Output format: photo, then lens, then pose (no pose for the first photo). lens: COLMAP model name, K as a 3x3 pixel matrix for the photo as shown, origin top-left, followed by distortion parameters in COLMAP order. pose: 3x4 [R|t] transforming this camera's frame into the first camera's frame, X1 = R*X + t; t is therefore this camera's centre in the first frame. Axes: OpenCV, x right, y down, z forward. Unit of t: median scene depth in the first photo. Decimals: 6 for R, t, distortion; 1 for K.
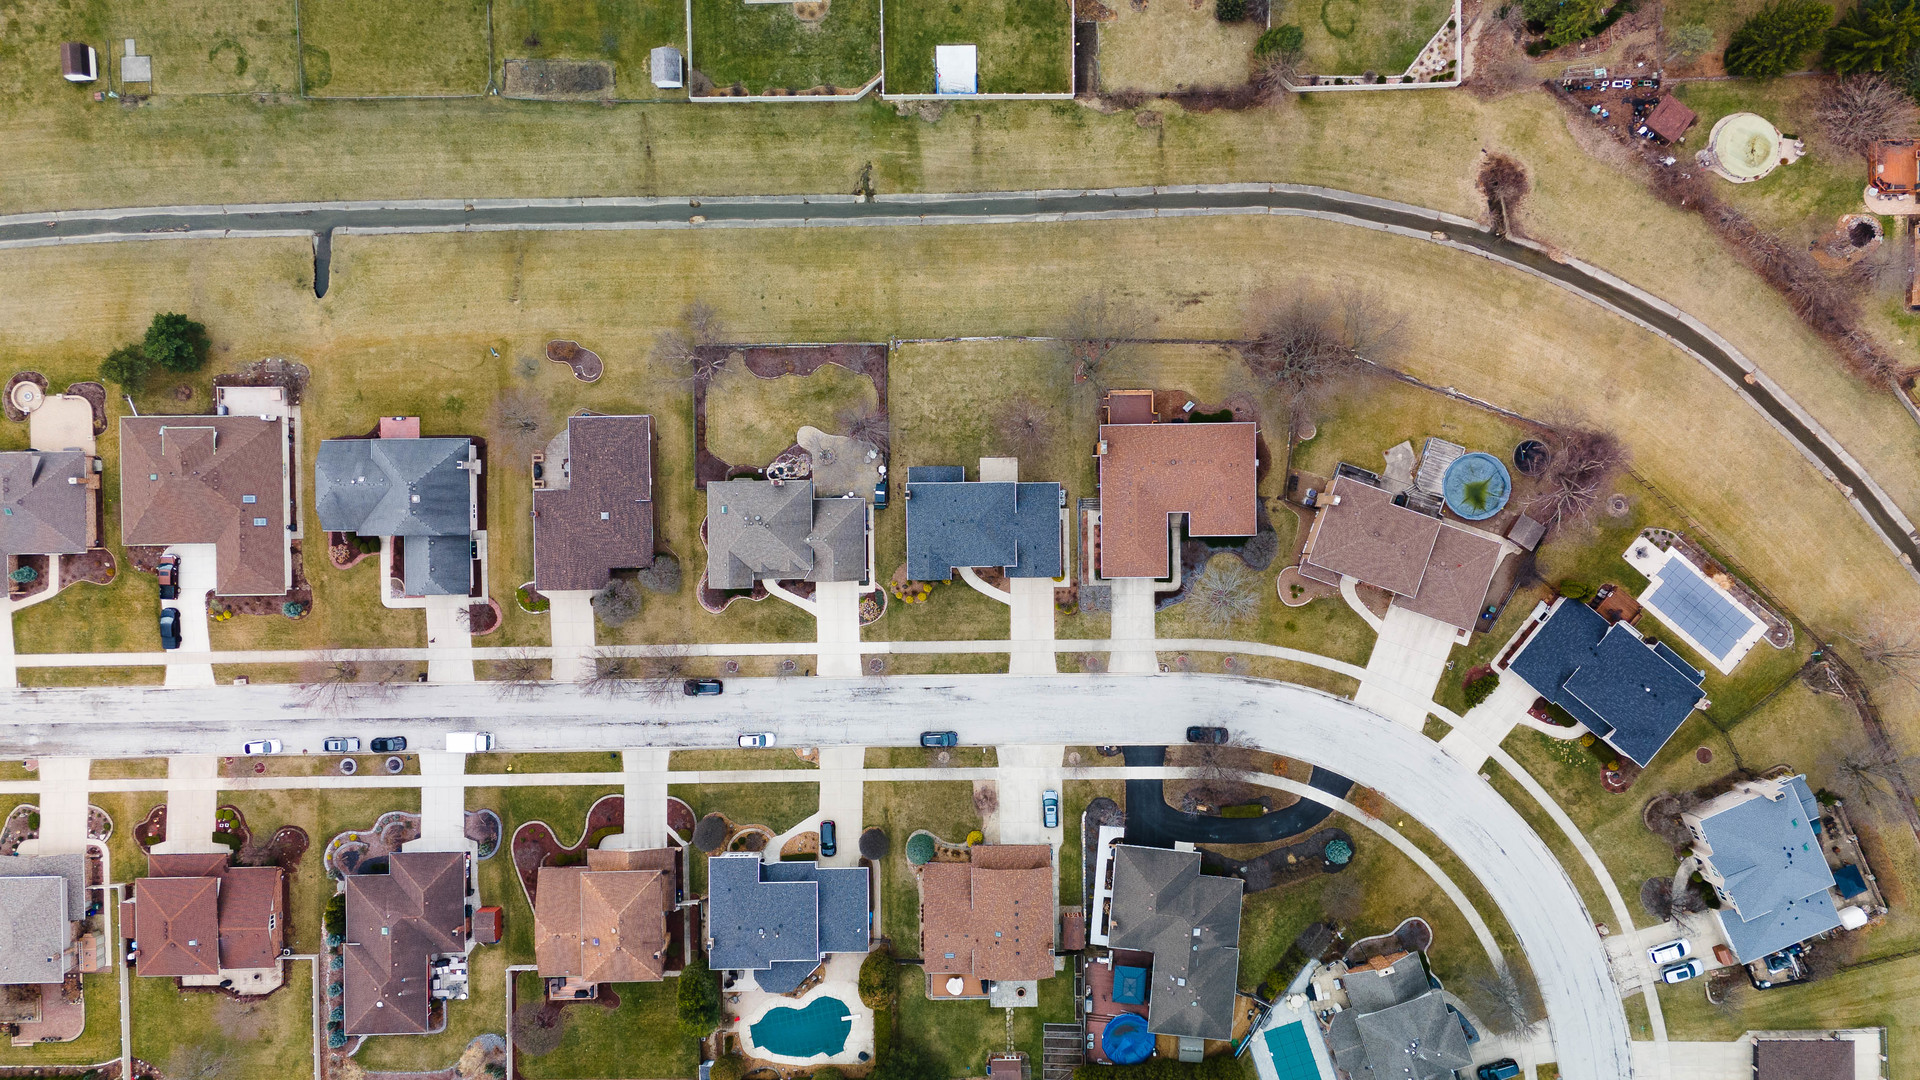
lens RADIAL K [[1382.9, 0, 960.0], [0, 1382.9, 540.0], [0, 0, 1]] dist [0.119704, -0.190567]
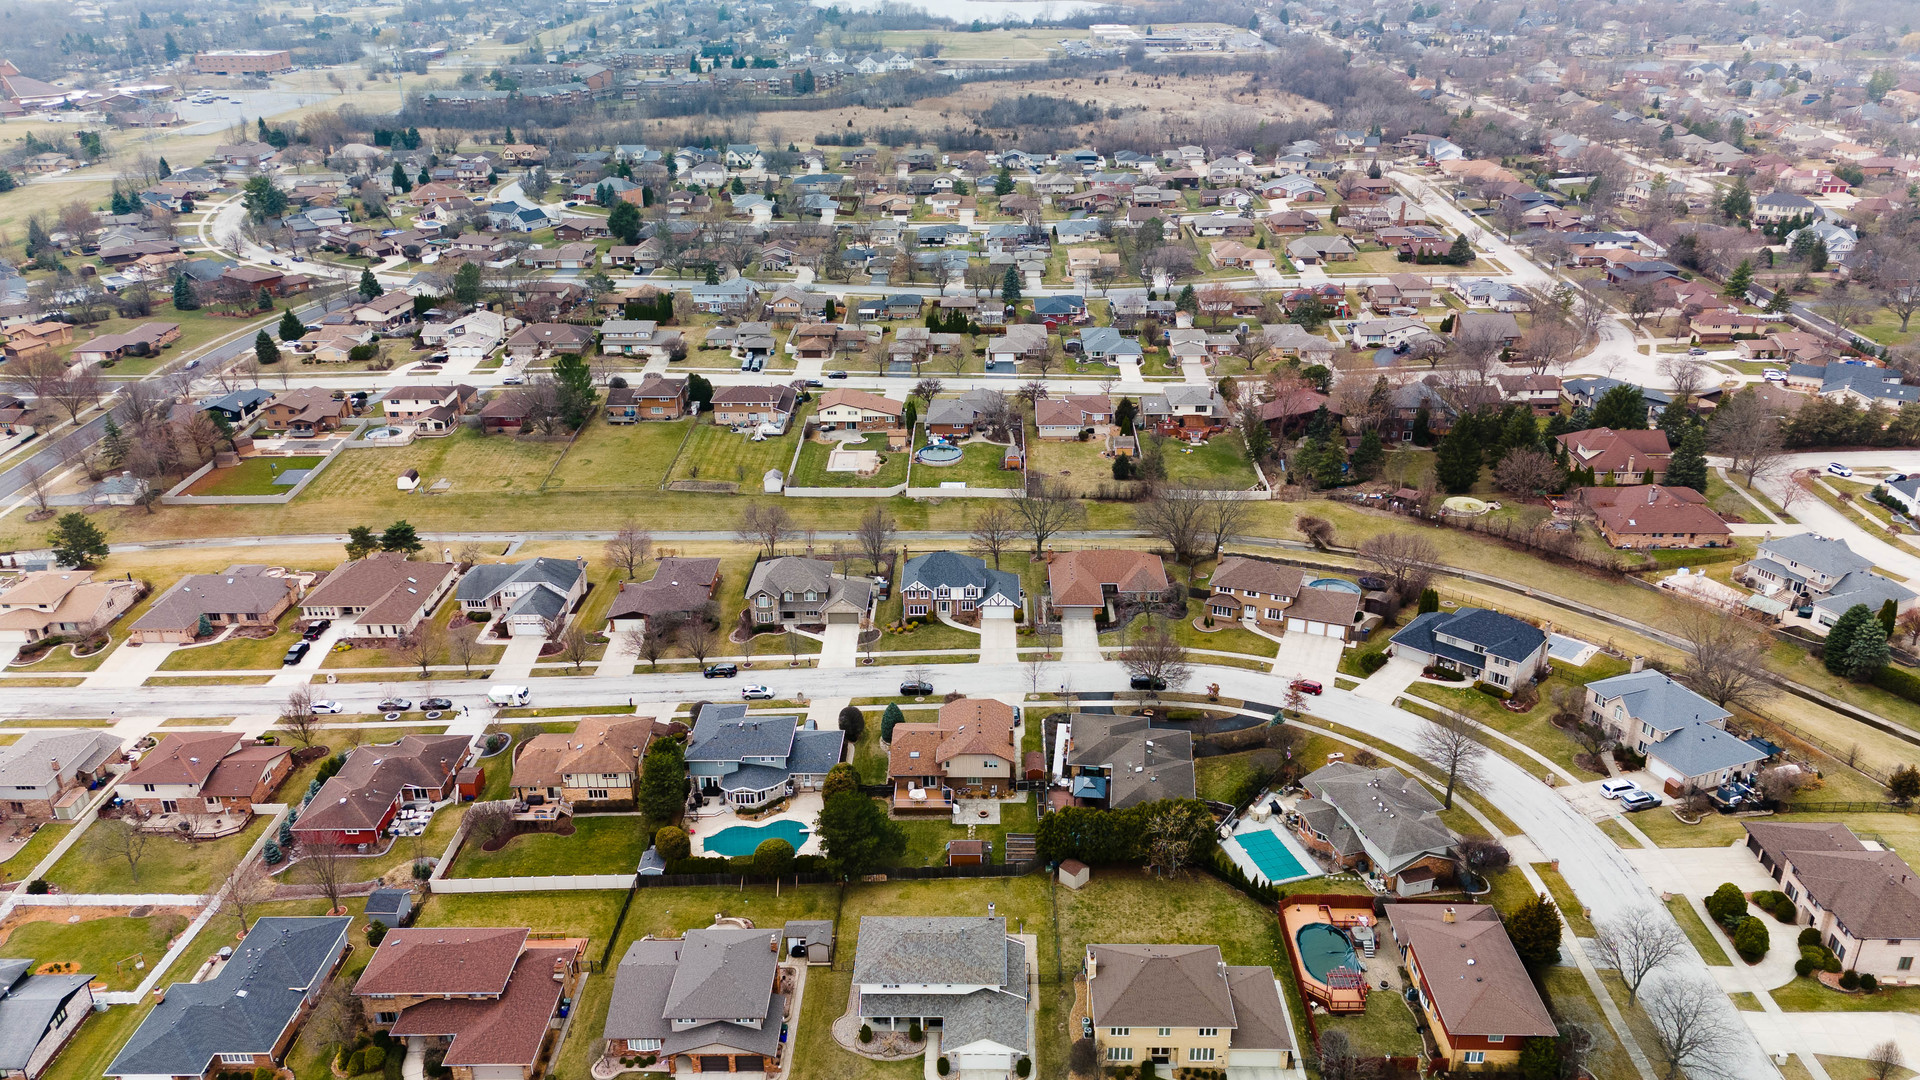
lens RADIAL K [[1382.9, 0, 960.0], [0, 1382.9, 540.0], [0, 0, 1]] dist [0.119704, -0.190567]
pose [[0.999497, 0.011264, -0.029661, 0.053816], [-0.031686, 0.402433, -0.914901, 1.148373], [0.001632, 0.915380, 0.402588, 0.423097]]
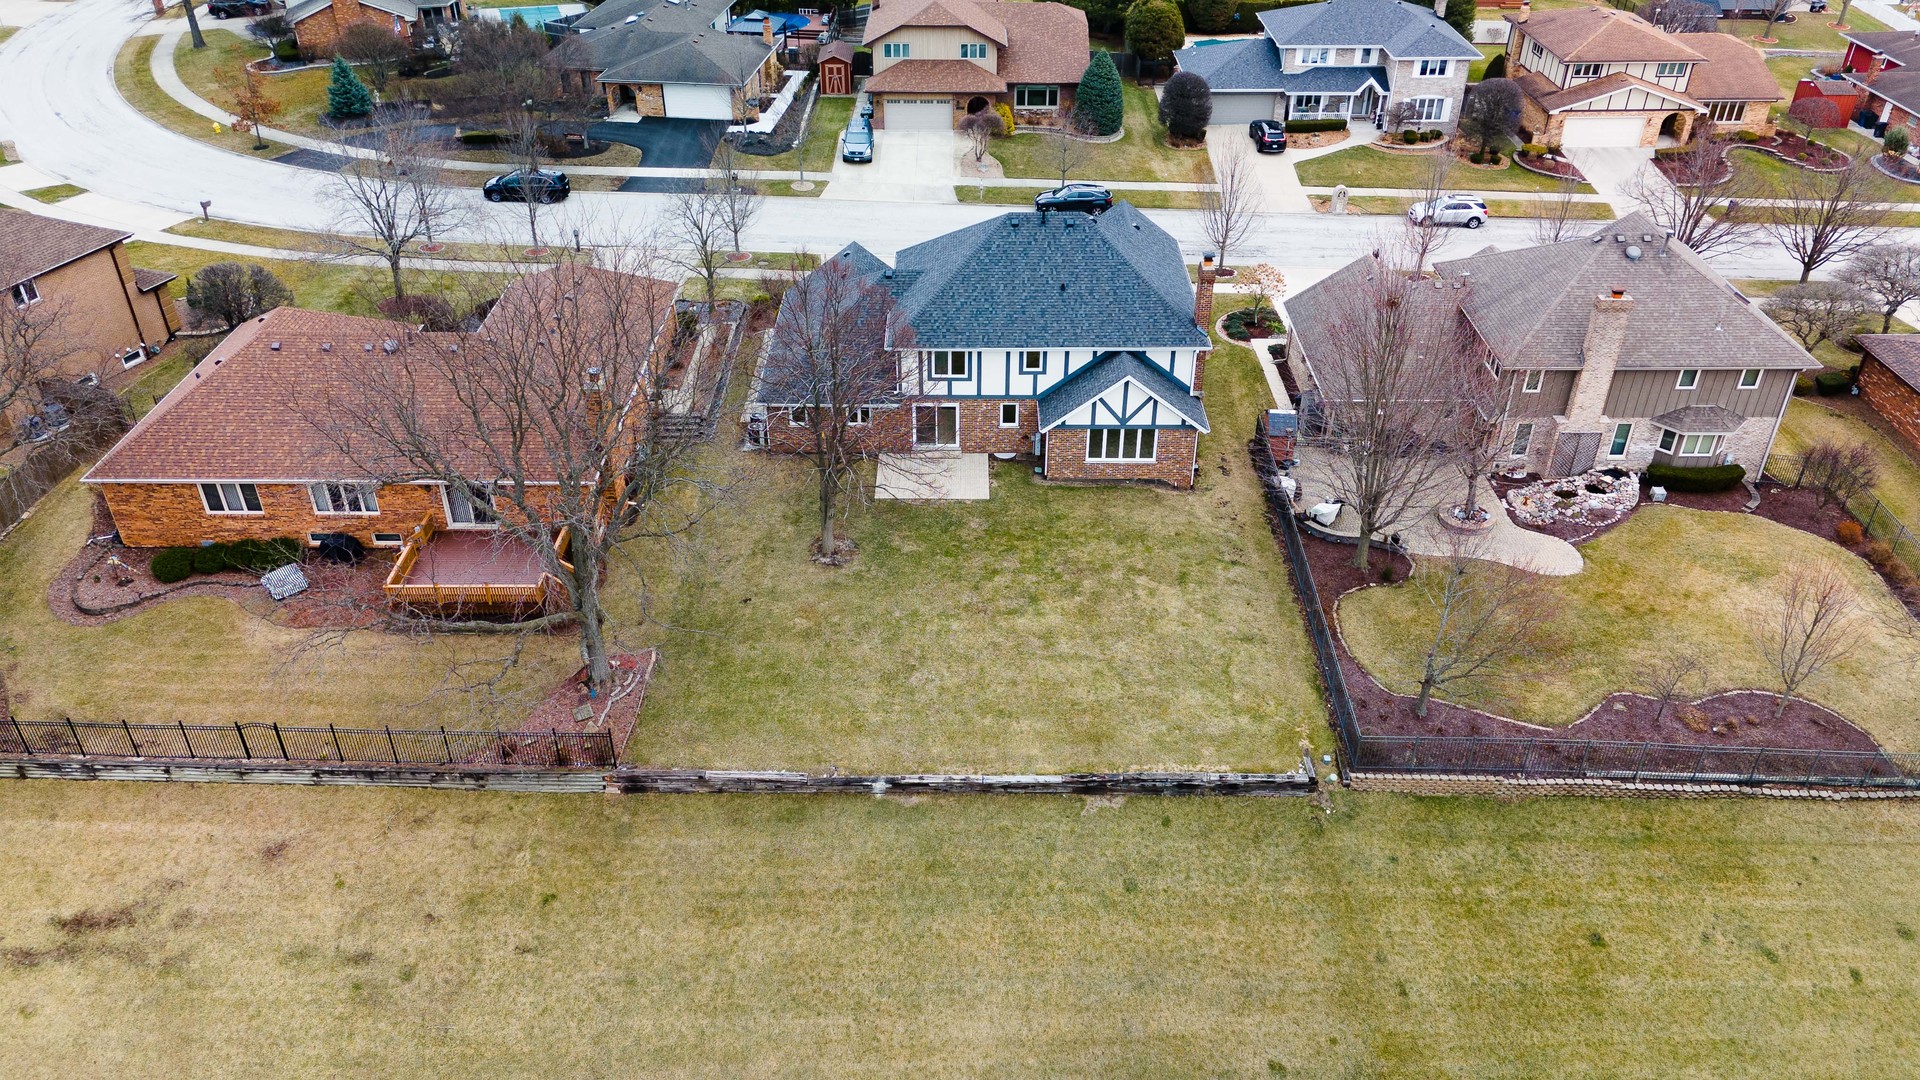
lens RADIAL K [[1382.9, 0, 960.0], [0, 1382.9, 540.0], [0, 0, 1]] dist [0.119704, -0.190567]
pose [[-0.999748, -0.008295, 0.020856, 0.013499], [0.021917, -0.561134, 0.827434, -0.333222], [0.004839, 0.827683, 0.561175, 0.821429]]
